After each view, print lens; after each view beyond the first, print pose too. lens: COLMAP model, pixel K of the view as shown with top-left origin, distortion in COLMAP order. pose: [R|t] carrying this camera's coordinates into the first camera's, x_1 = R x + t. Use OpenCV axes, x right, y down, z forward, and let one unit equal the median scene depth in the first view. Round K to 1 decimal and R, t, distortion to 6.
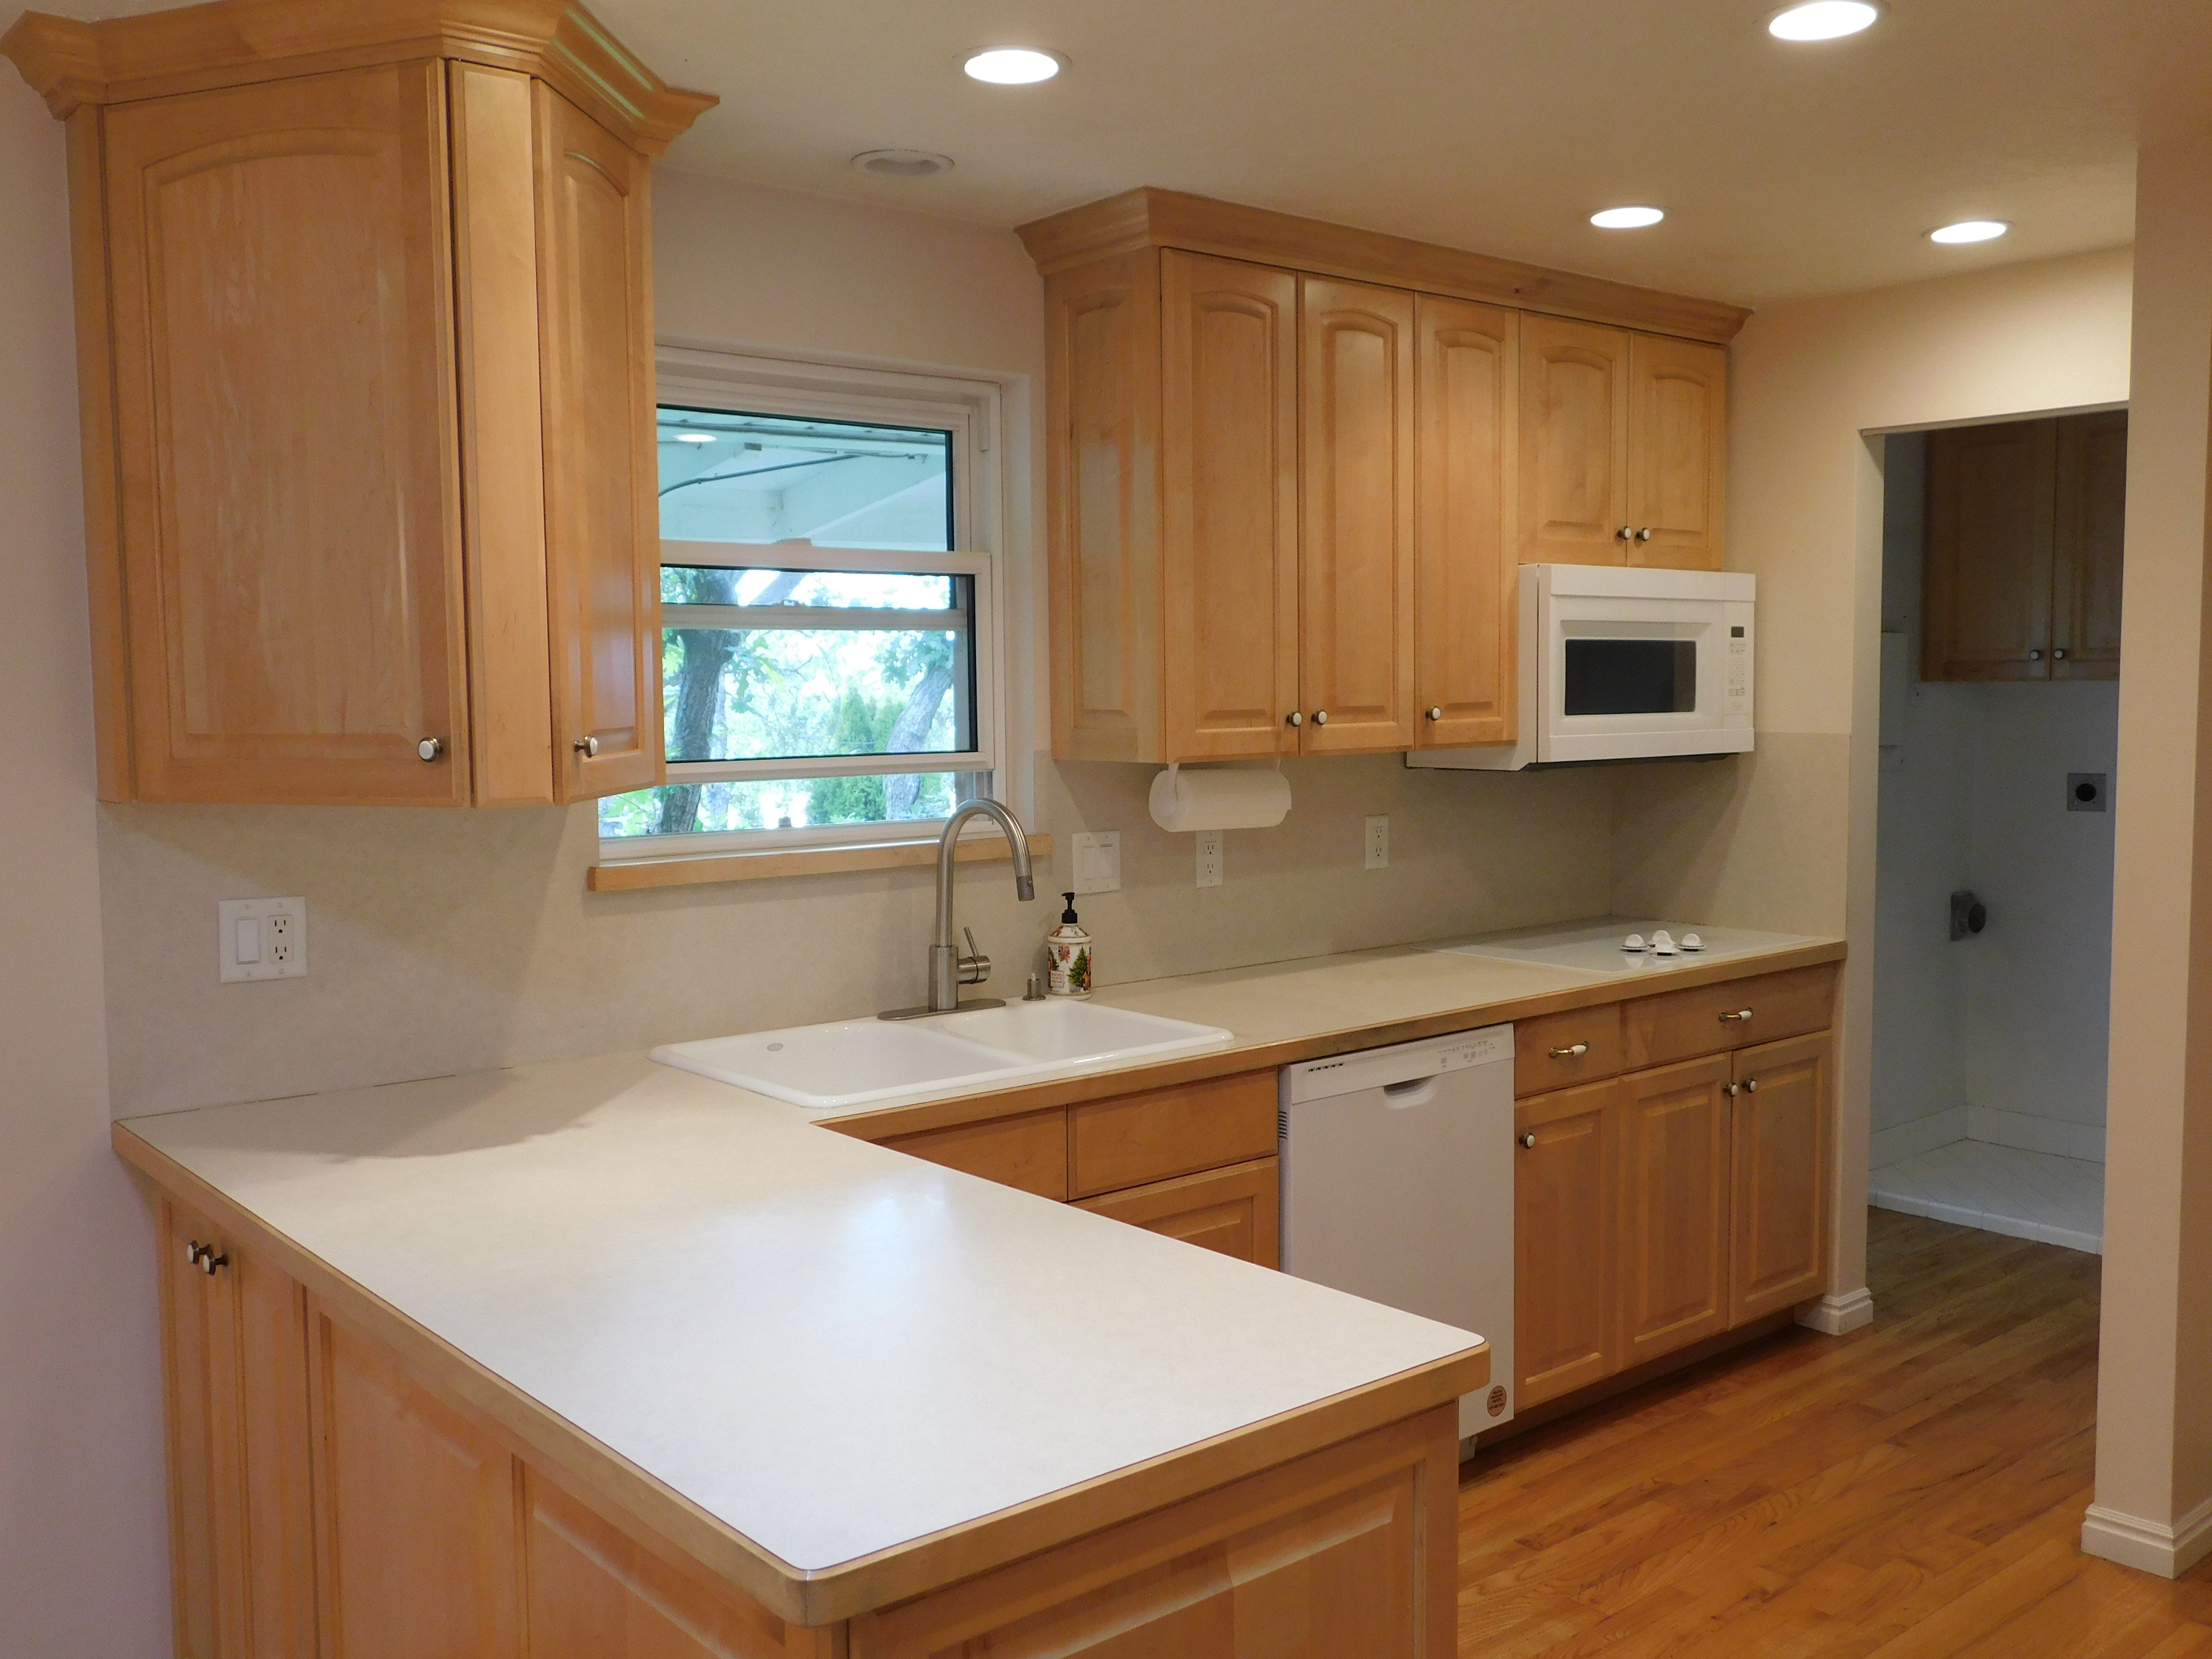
lens RADIAL K [[1967.1, 0, 1090.5], [0, 1967.1, 825.1], [0, 0, 1]] dist [0.019050, -0.018912]
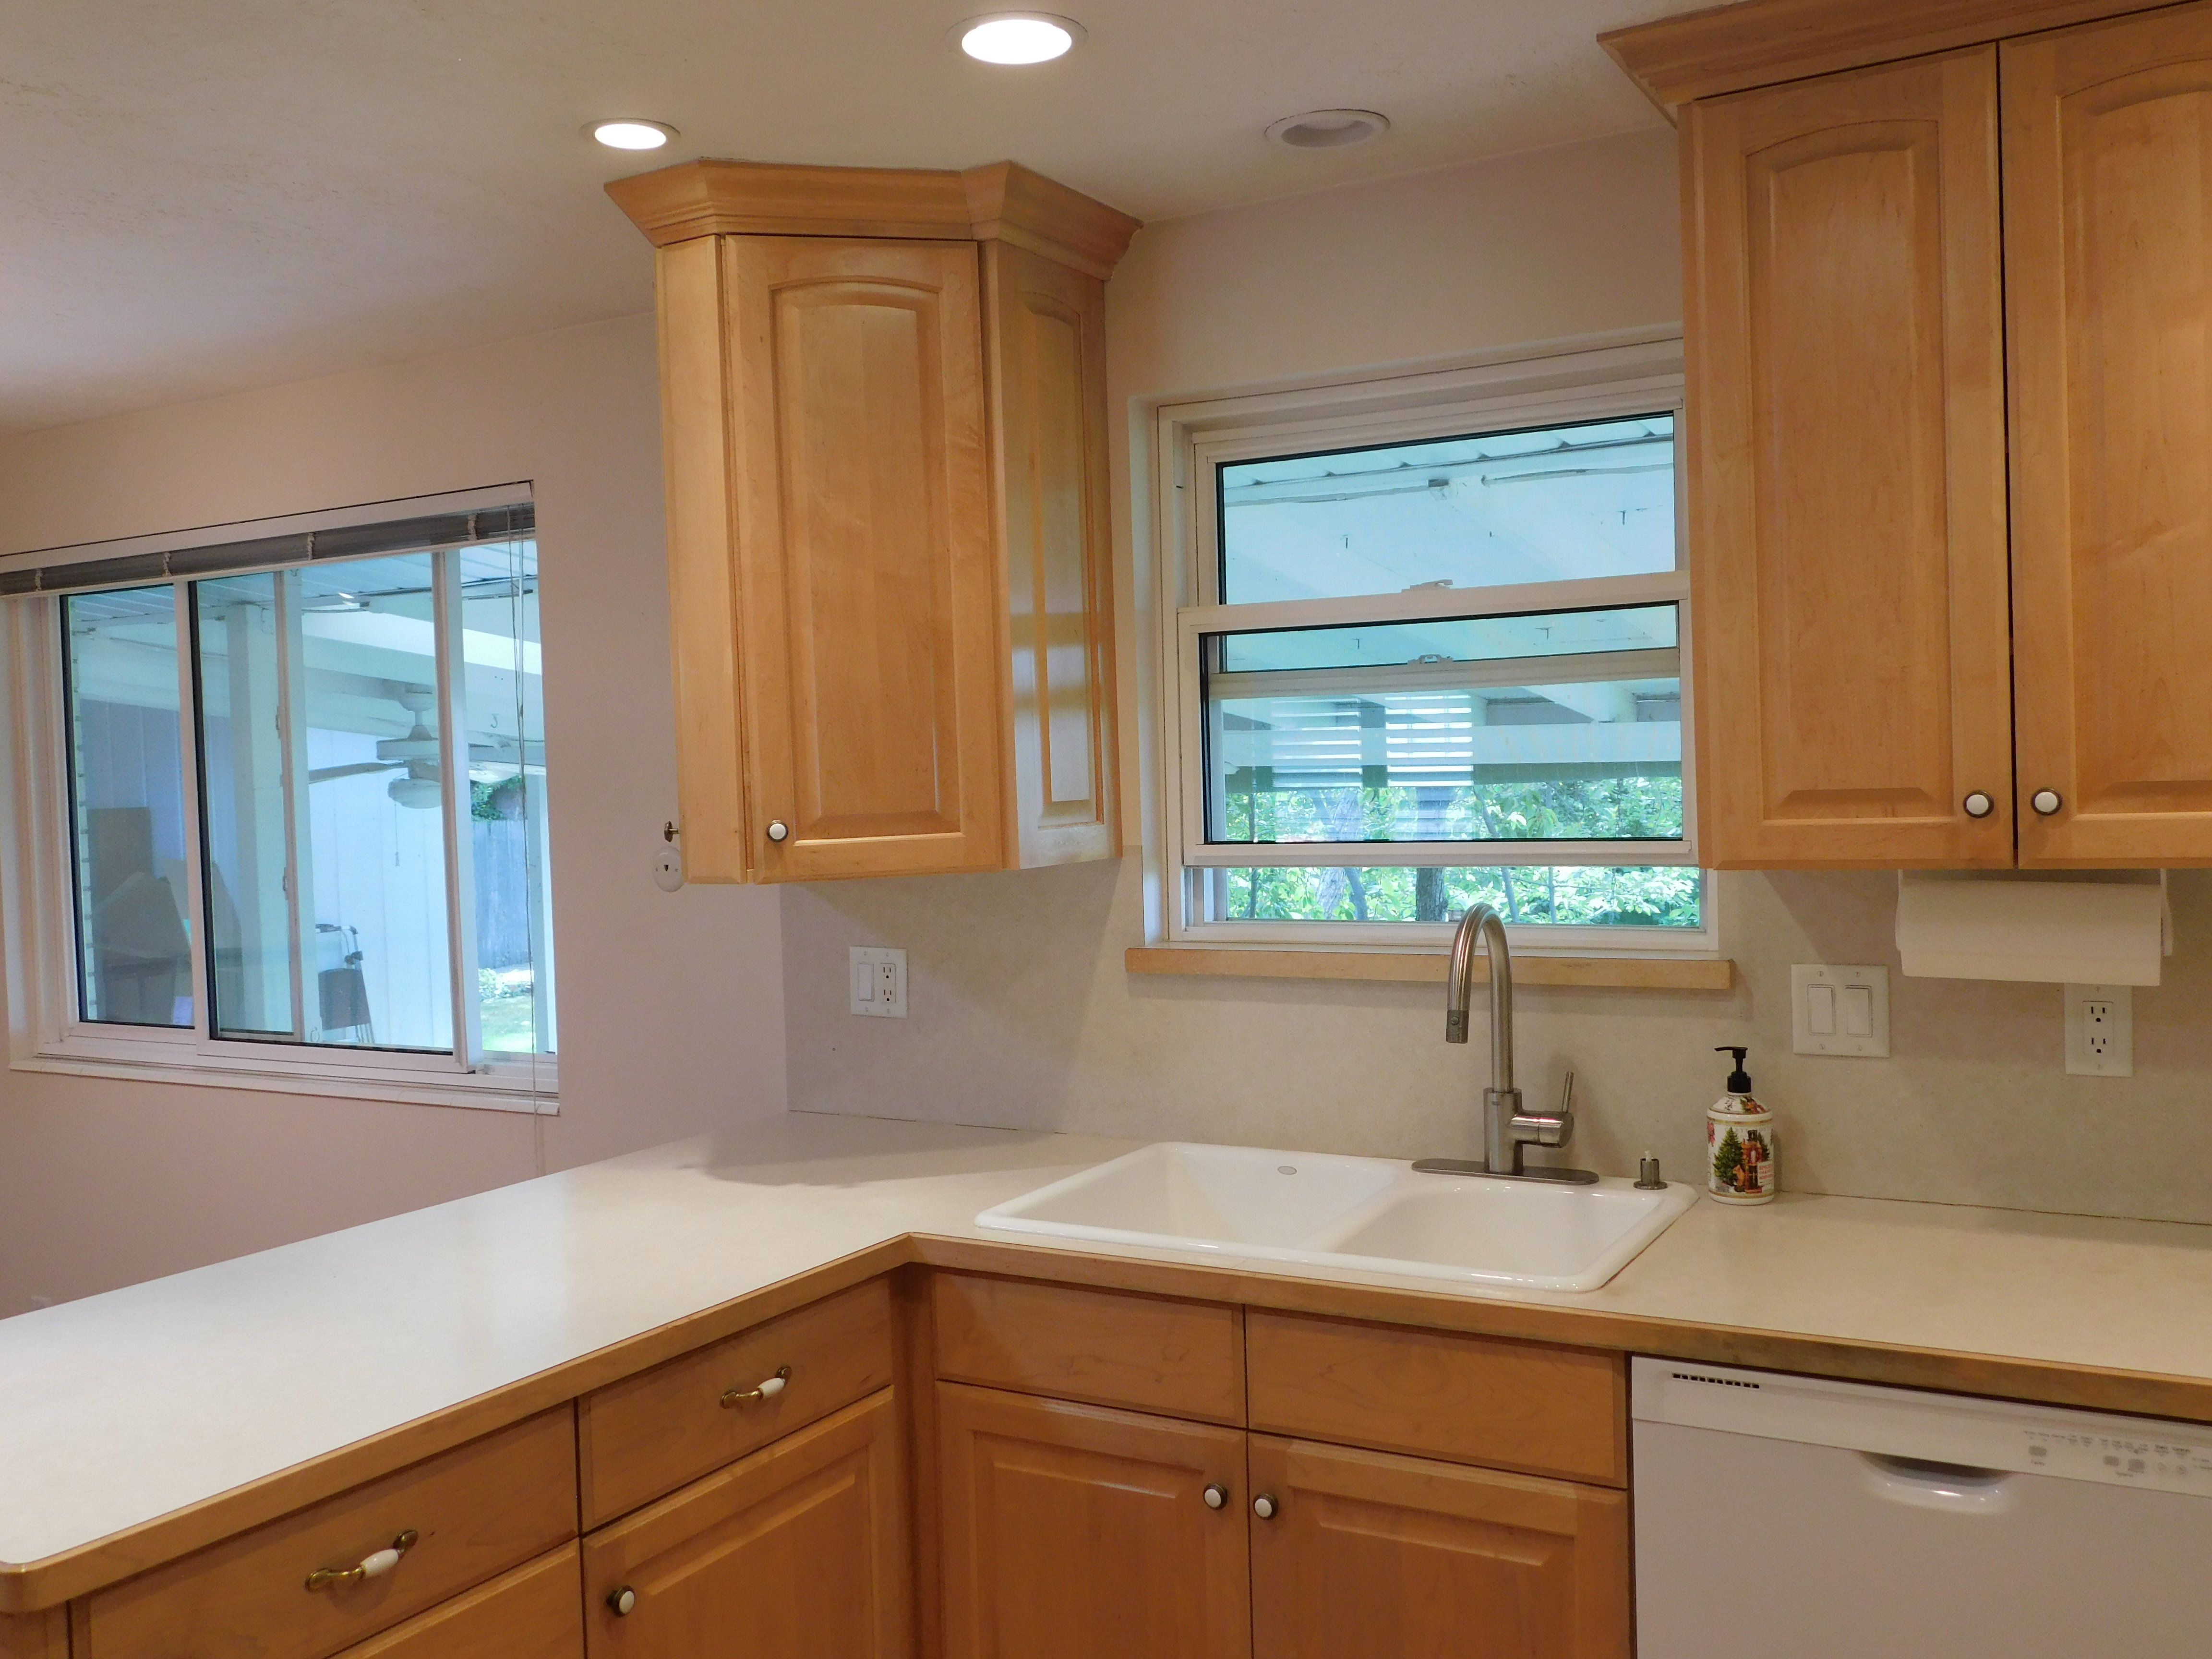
lens RADIAL K [[1967.1, 0, 1094.0], [0, 1967.1, 835.4], [0, 0, 1]] dist [0.019050, -0.018912]
pose [[0.343224, 0.035211, -0.938593, 0.615285], [-0.037977, 0.999000, 0.023590, -0.052983], [0.938485, 0.027548, 0.344218, 0.596020]]
